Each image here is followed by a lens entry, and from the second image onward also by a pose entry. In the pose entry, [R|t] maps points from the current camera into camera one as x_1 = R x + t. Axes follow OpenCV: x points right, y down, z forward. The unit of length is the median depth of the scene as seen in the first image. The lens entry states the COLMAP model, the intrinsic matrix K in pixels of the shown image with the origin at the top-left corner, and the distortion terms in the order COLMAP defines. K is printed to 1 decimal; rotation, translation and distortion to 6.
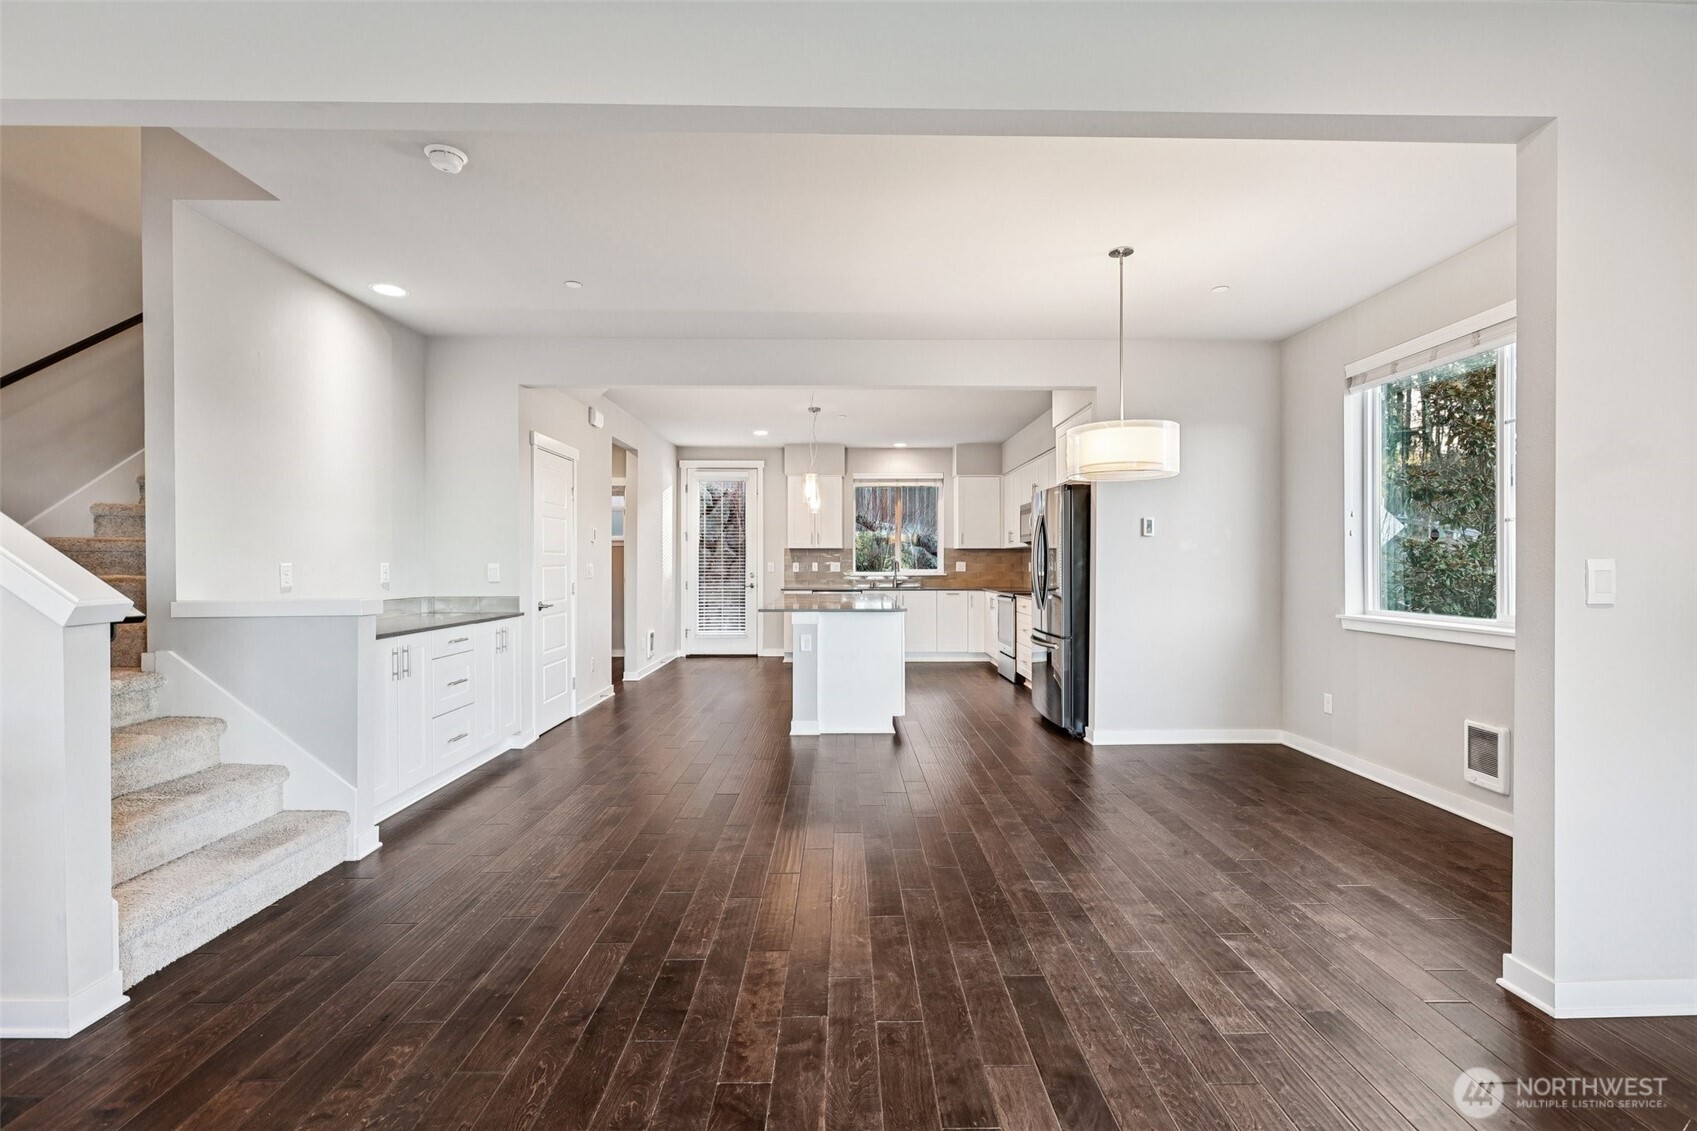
lens RADIAL K [[762.1, 0, 841.7], [0, 762.1, 568.7], [0, 0, 1]] dist [0.001024, 0.000427]
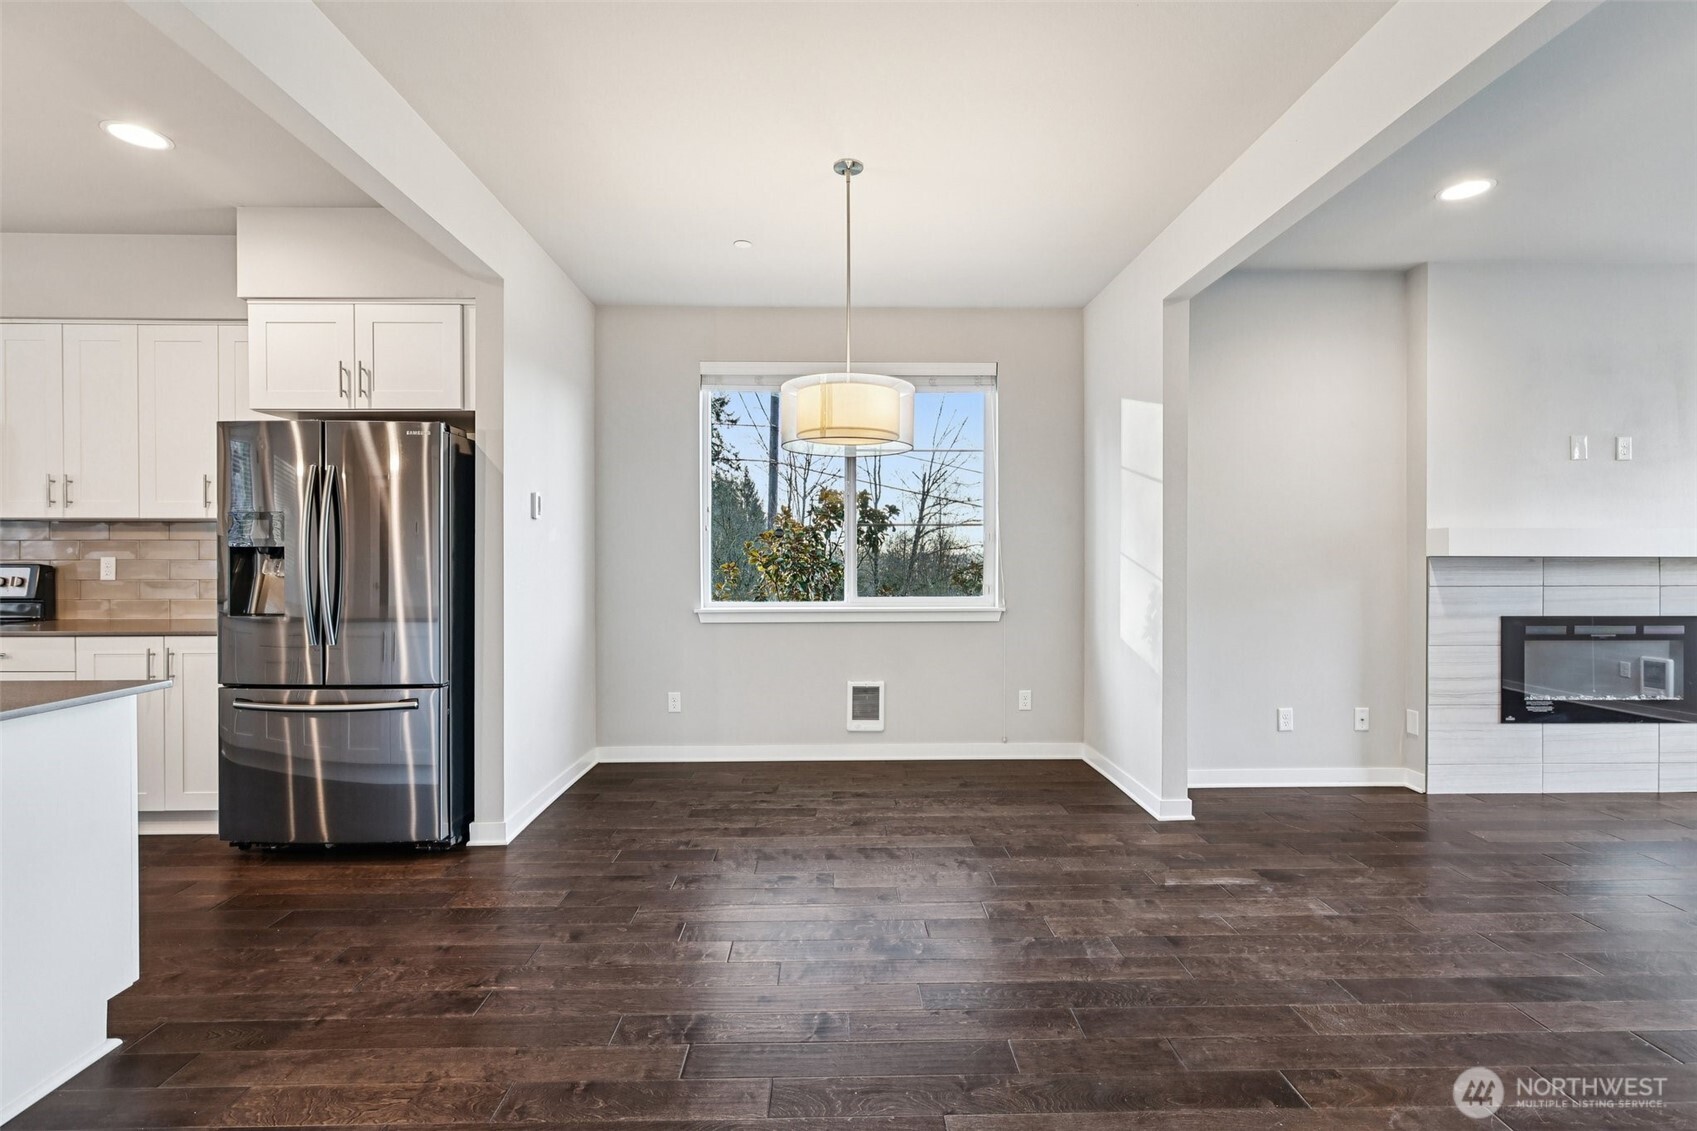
lens RADIAL K [[762.1, 0, 848.9], [0, 762.1, 558.6], [0, 0, 1]] dist [0.001024, 0.000427]
pose [[-0.027798, 0.000328, 0.999614, -0.680018], [0.006822, 0.999977, -0.000138, -0.008450], [-0.999590, 0.006815, -0.027799, 1.609512]]
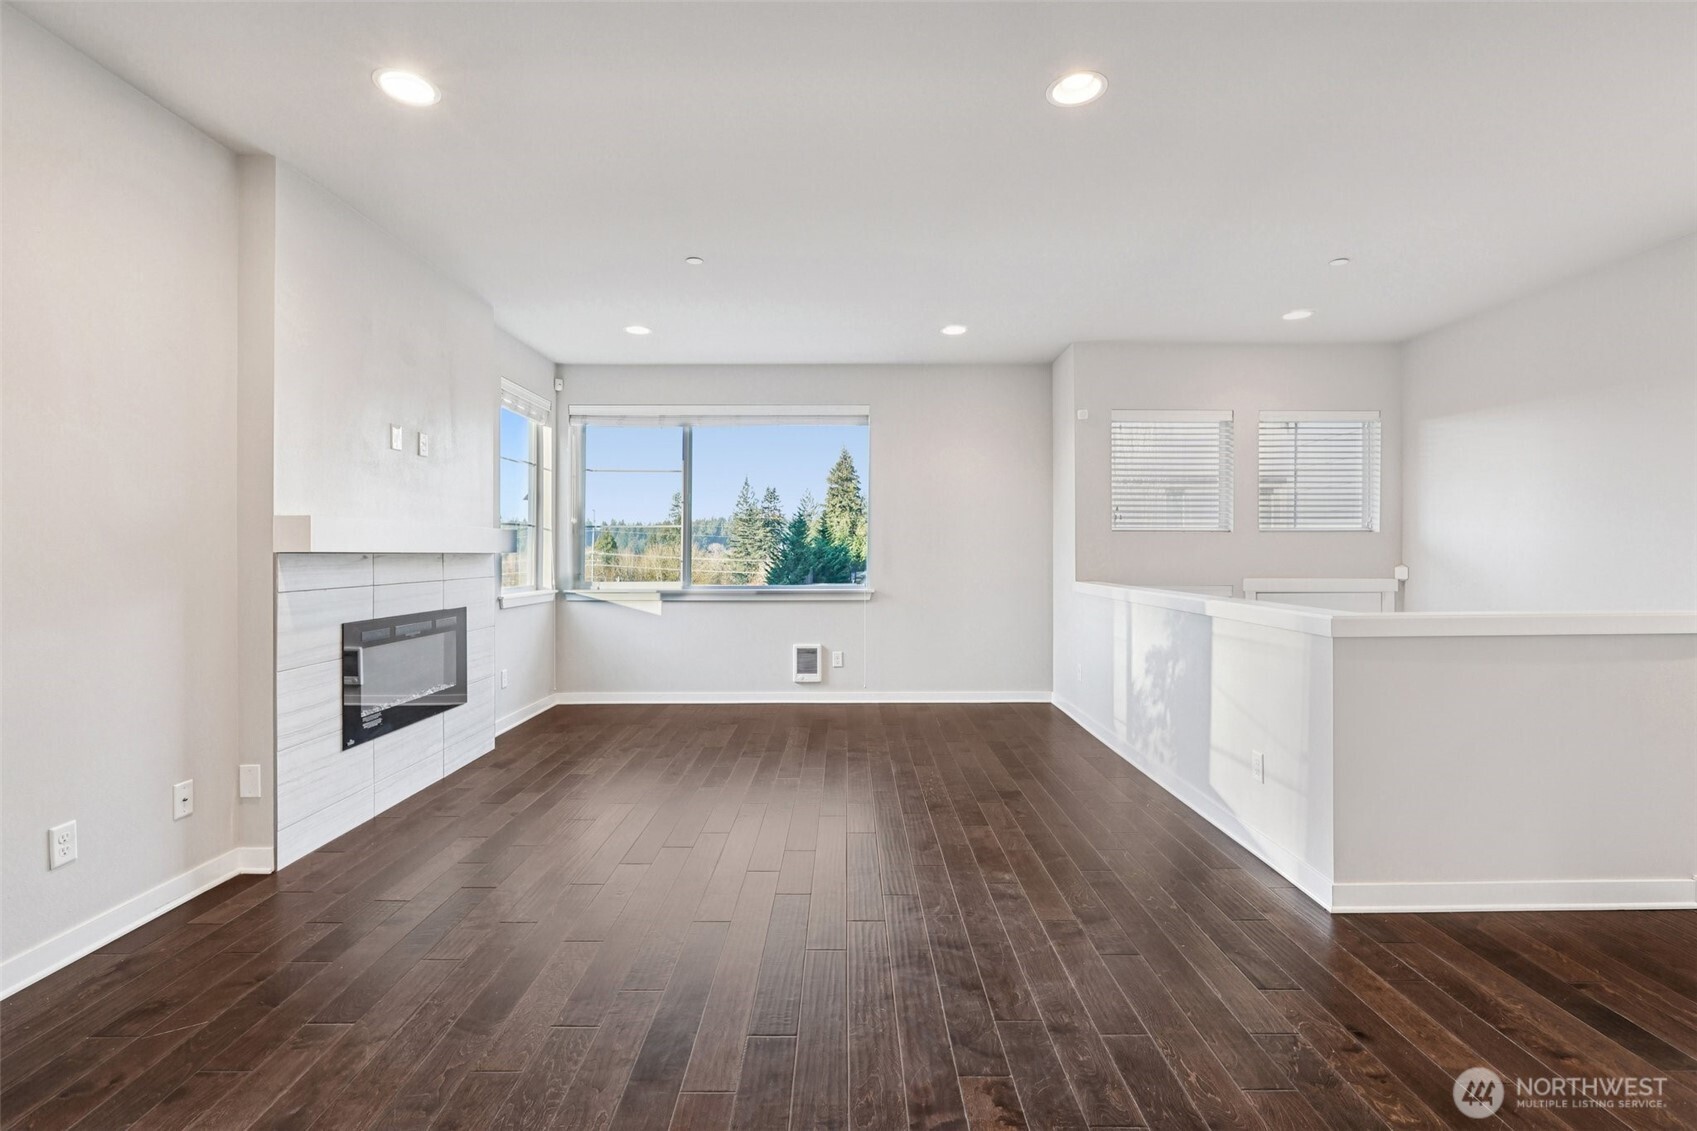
lens RADIAL K [[762.1, 0, 855.8], [0, 762.1, 555.2], [0, 0, 1]] dist [0.001024, 0.000427]
pose [[-0.999877, 0.002138, -0.015562, 0.042672], [0.001994, 0.999955, 0.009223, -0.009668], [0.015581, 0.009191, -0.999836, 1.552874]]
